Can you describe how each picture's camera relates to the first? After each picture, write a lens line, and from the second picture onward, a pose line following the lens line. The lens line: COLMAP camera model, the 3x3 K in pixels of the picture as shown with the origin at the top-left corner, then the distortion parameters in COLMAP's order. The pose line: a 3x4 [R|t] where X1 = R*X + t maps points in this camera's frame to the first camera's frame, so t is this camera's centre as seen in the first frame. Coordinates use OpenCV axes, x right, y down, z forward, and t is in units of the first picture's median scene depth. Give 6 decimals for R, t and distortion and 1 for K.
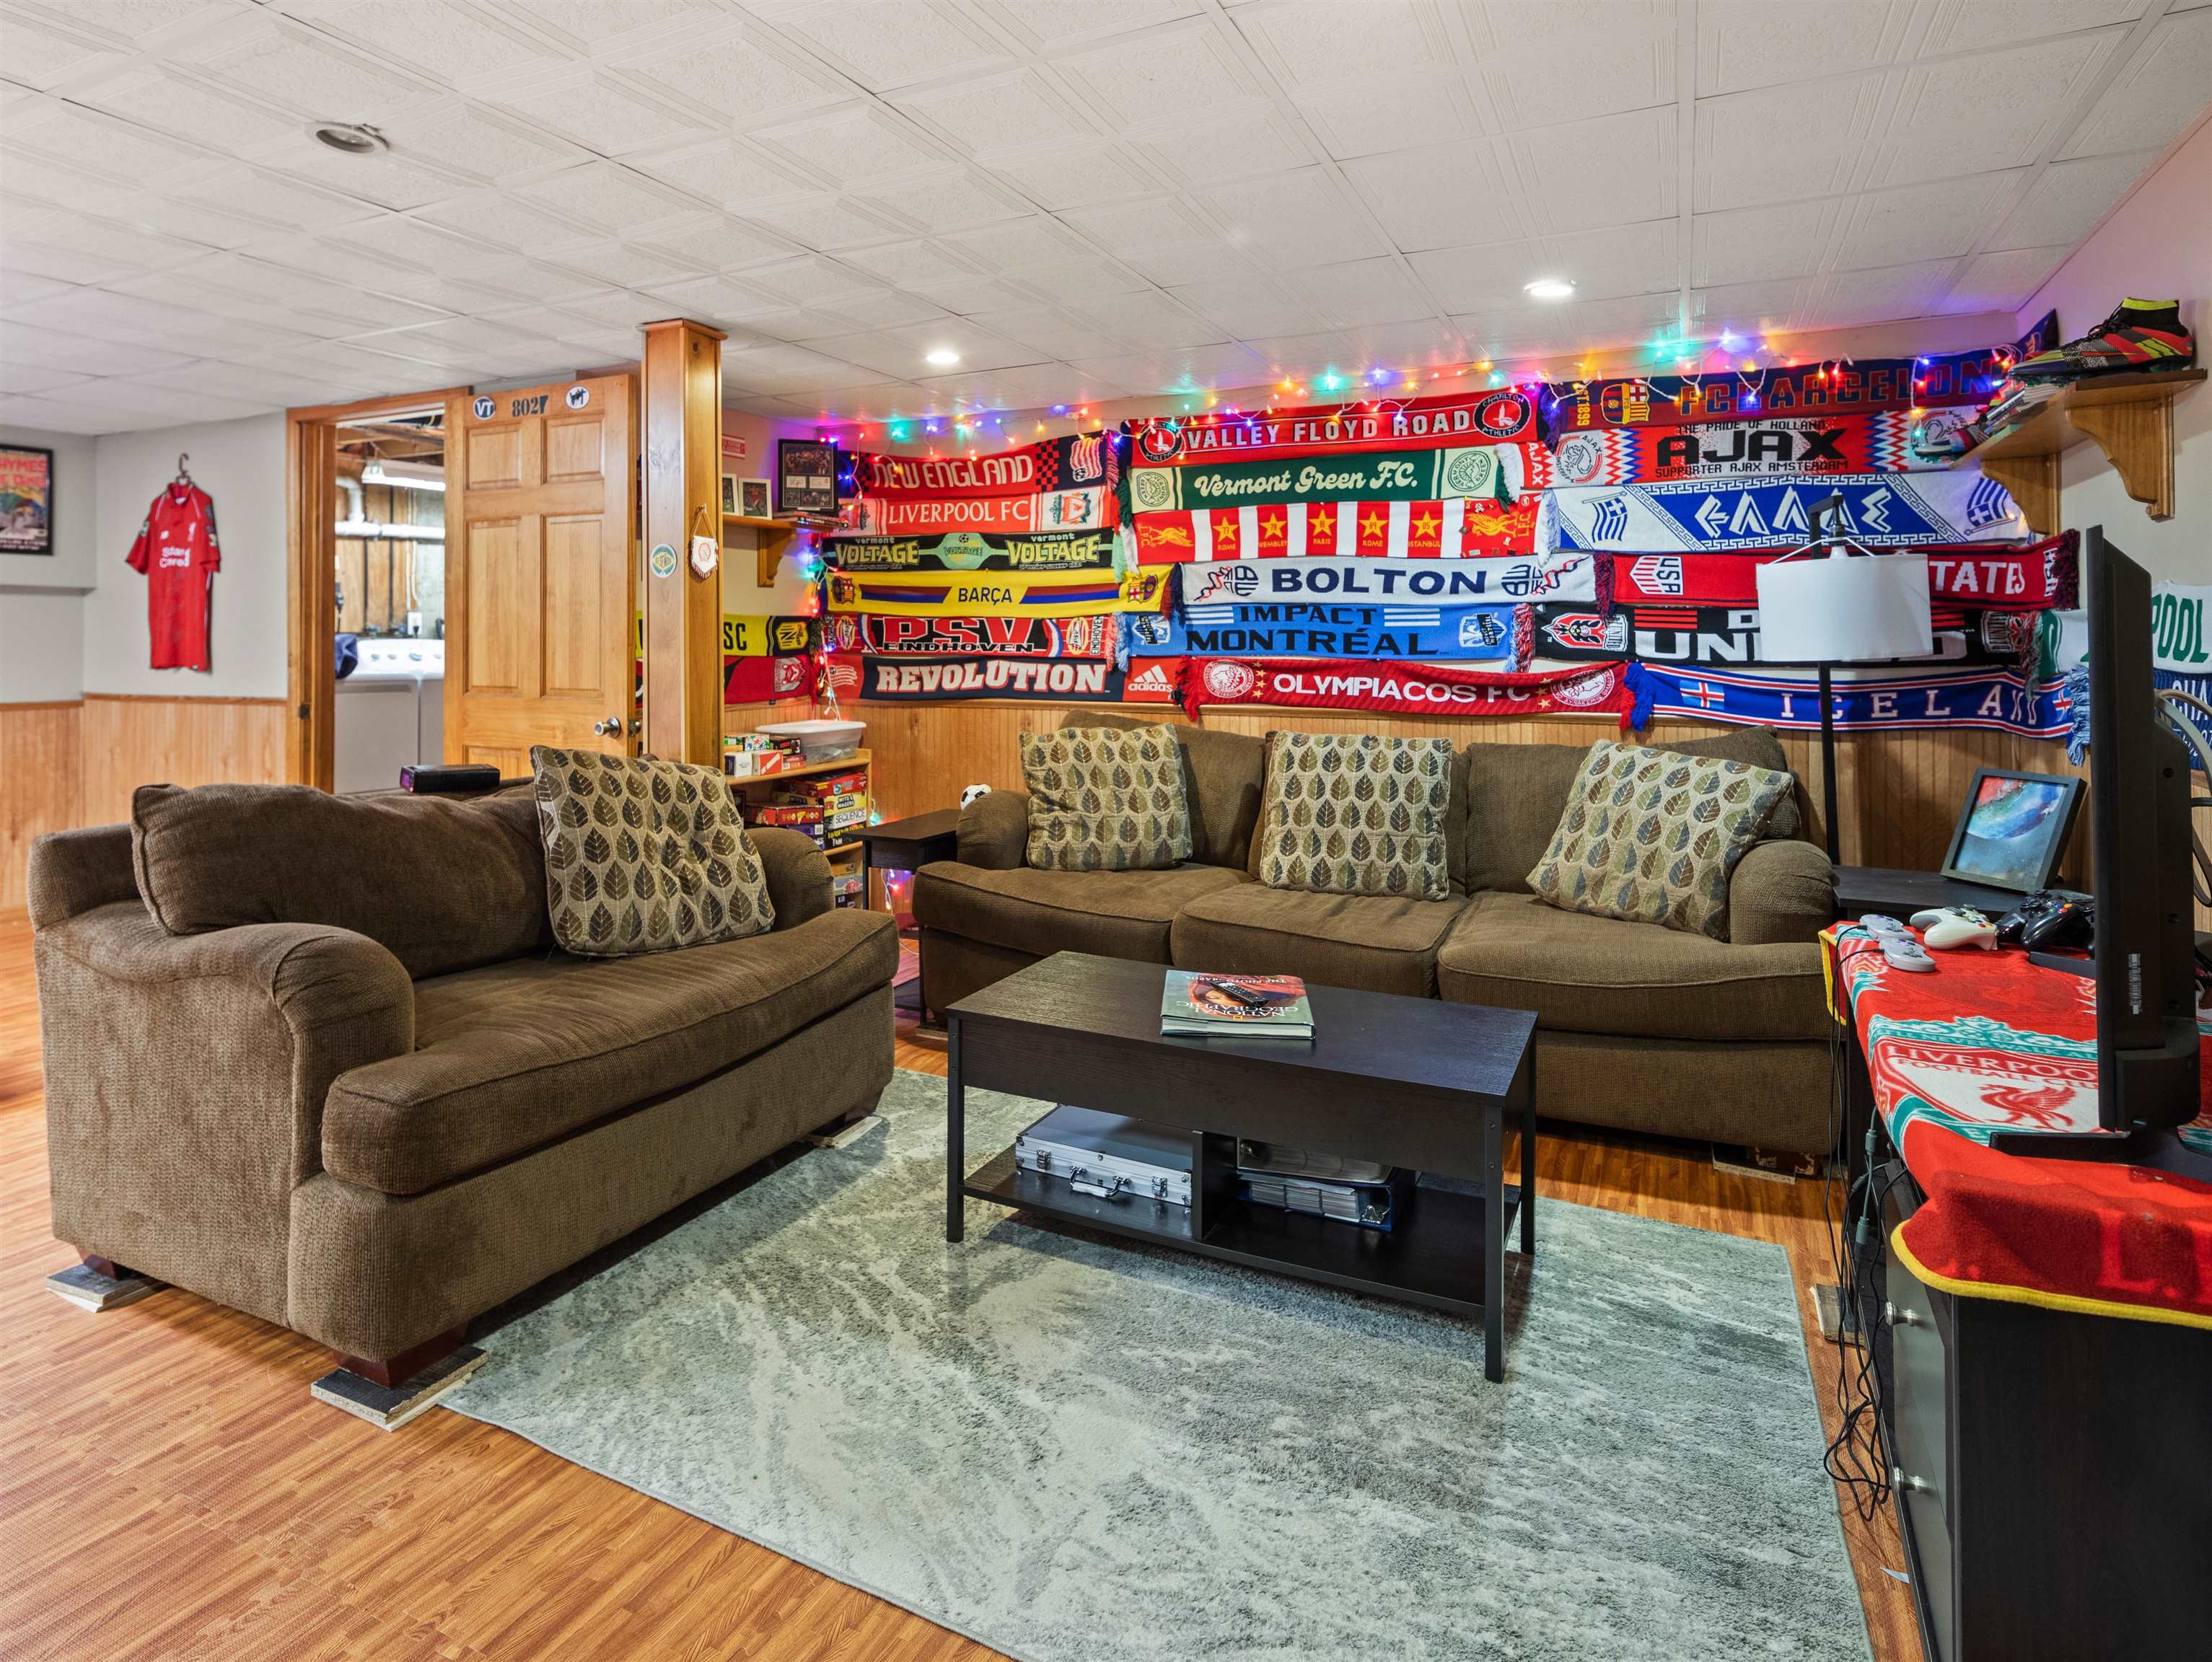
lens RADIAL K [[1214.9, 0, 1113.5], [0, 1214.9, 817.7], [0, 0, 1]] dist [0.007071, -0.002468]
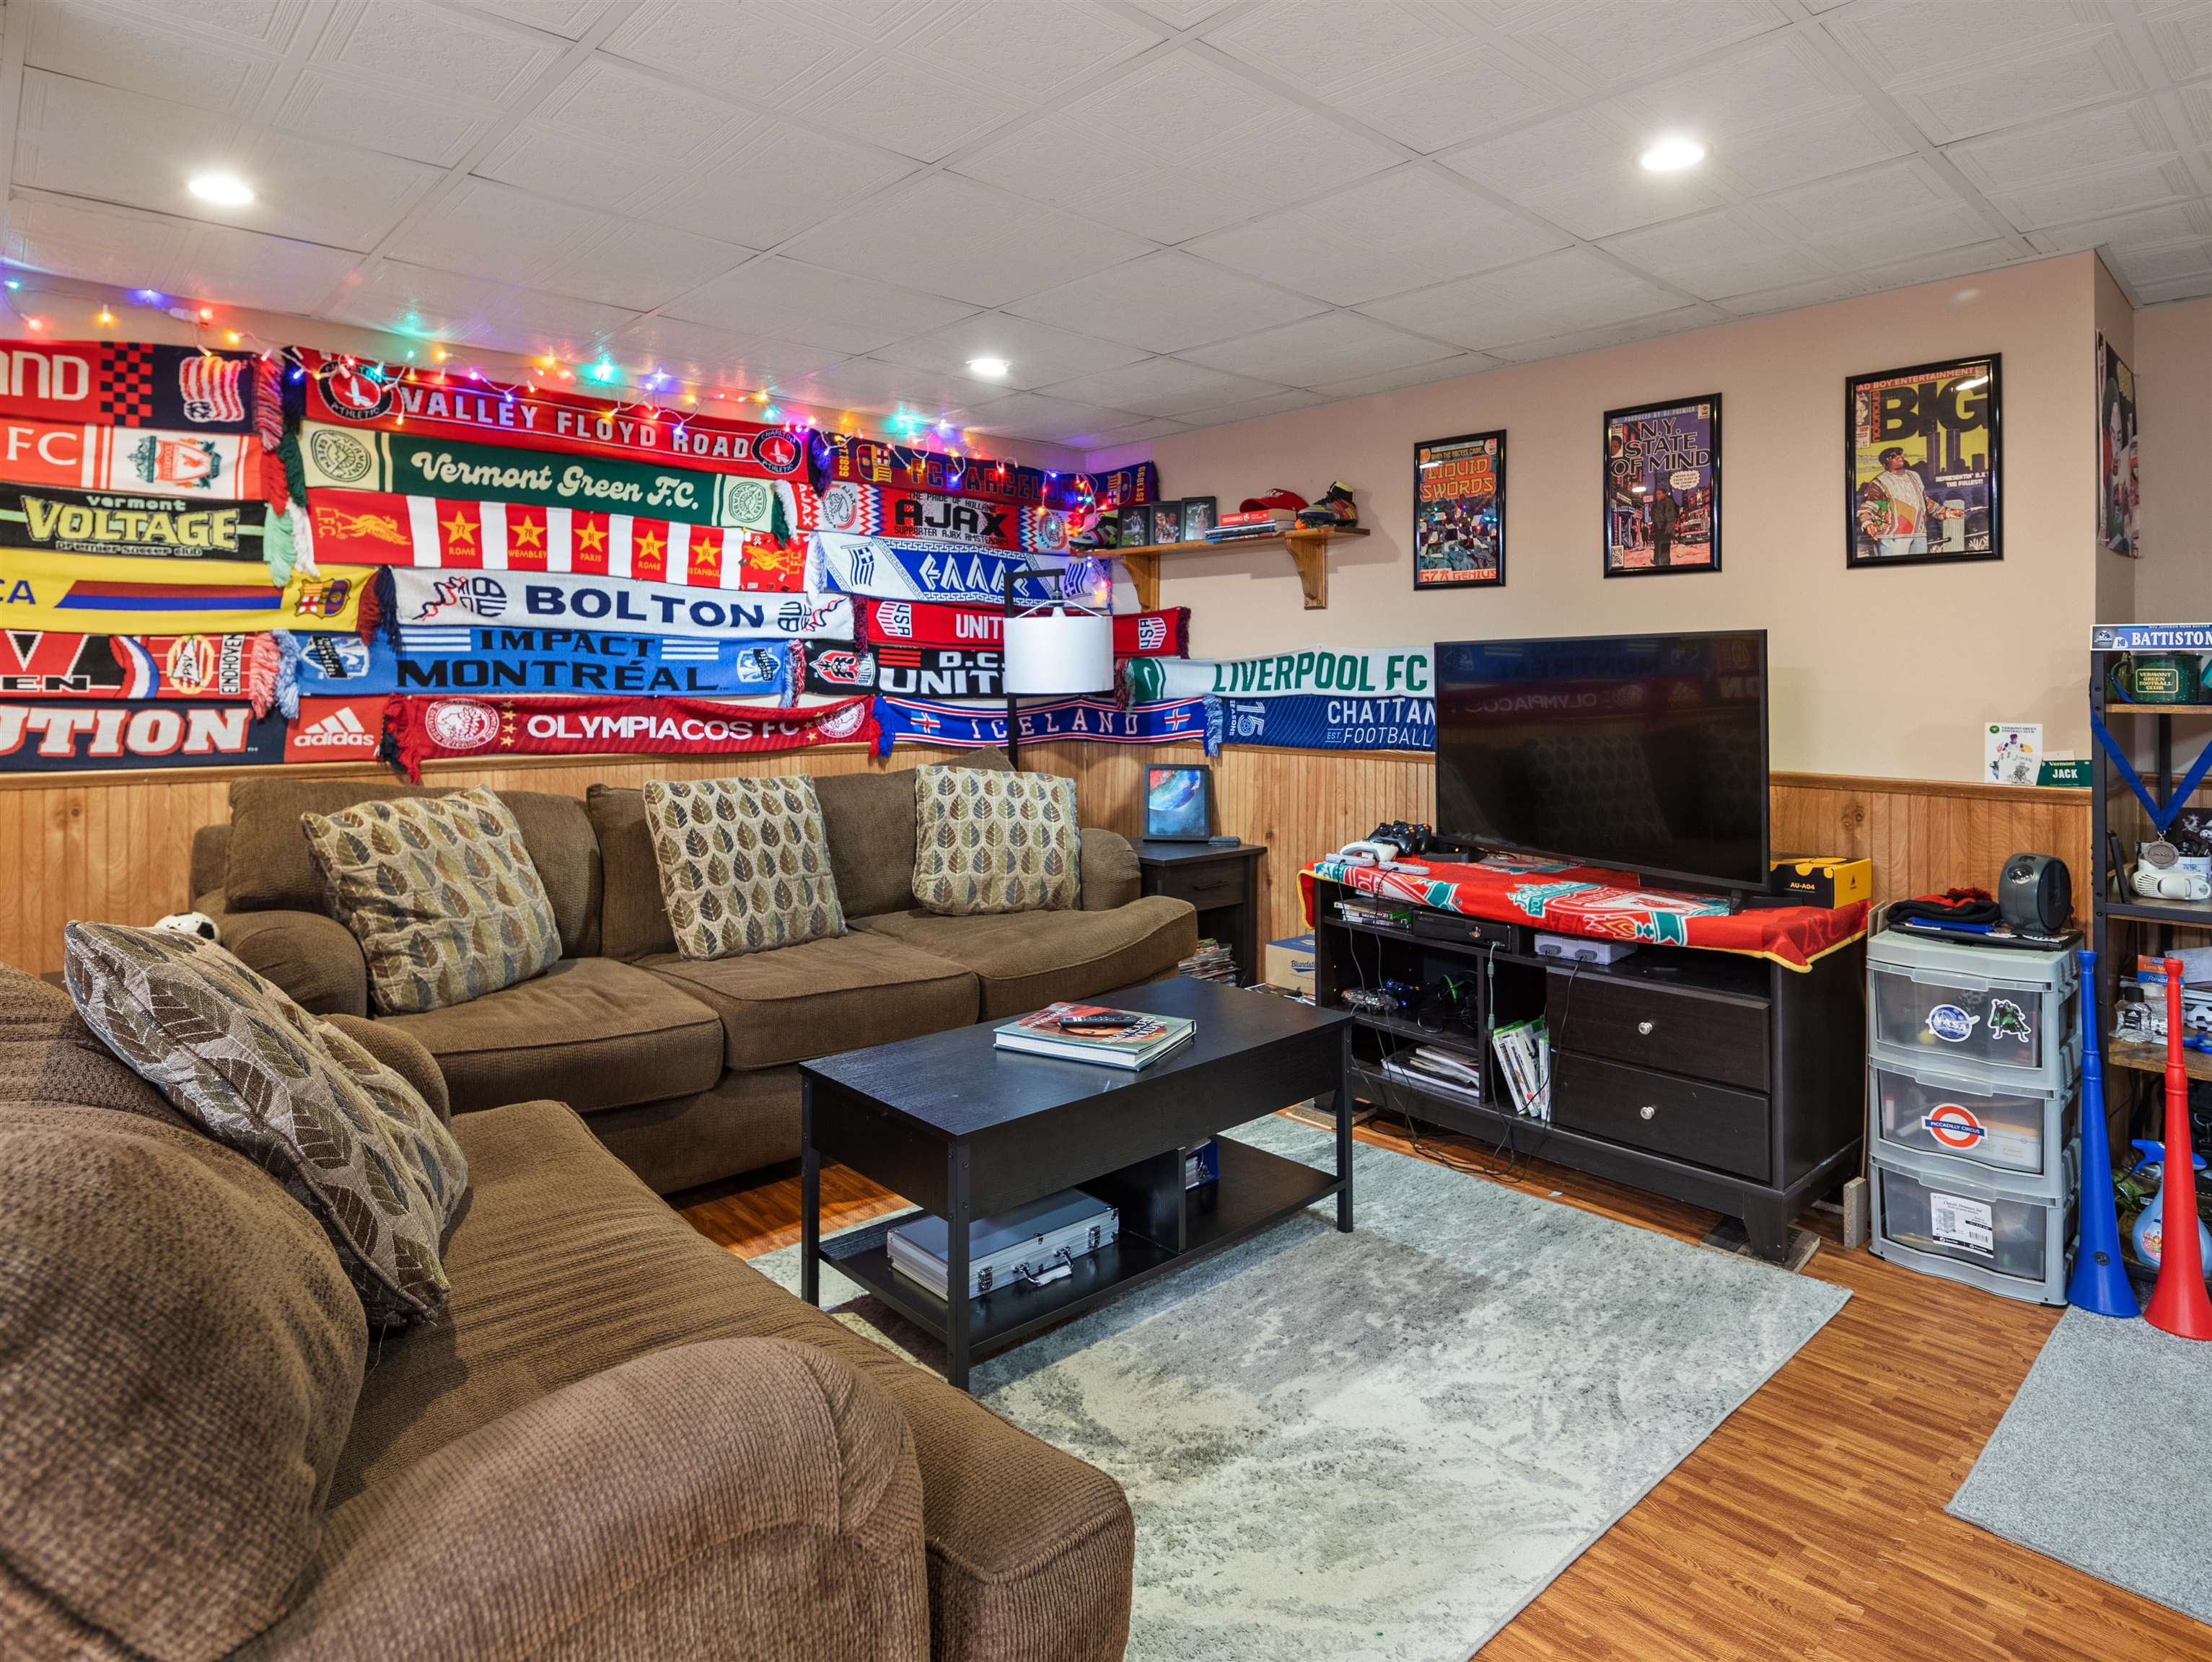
lens RADIAL K [[1214.9, 0, 1115.6], [0, 1214.9, 844.1], [0, 0, 1]] dist [0.007071, -0.002468]
pose [[0.368499, -0.123304, 0.921414, -0.523967], [0.129444, 0.988315, 0.080489, -0.053560], [-0.920572, 0.089612, 0.380154, 0.377996]]
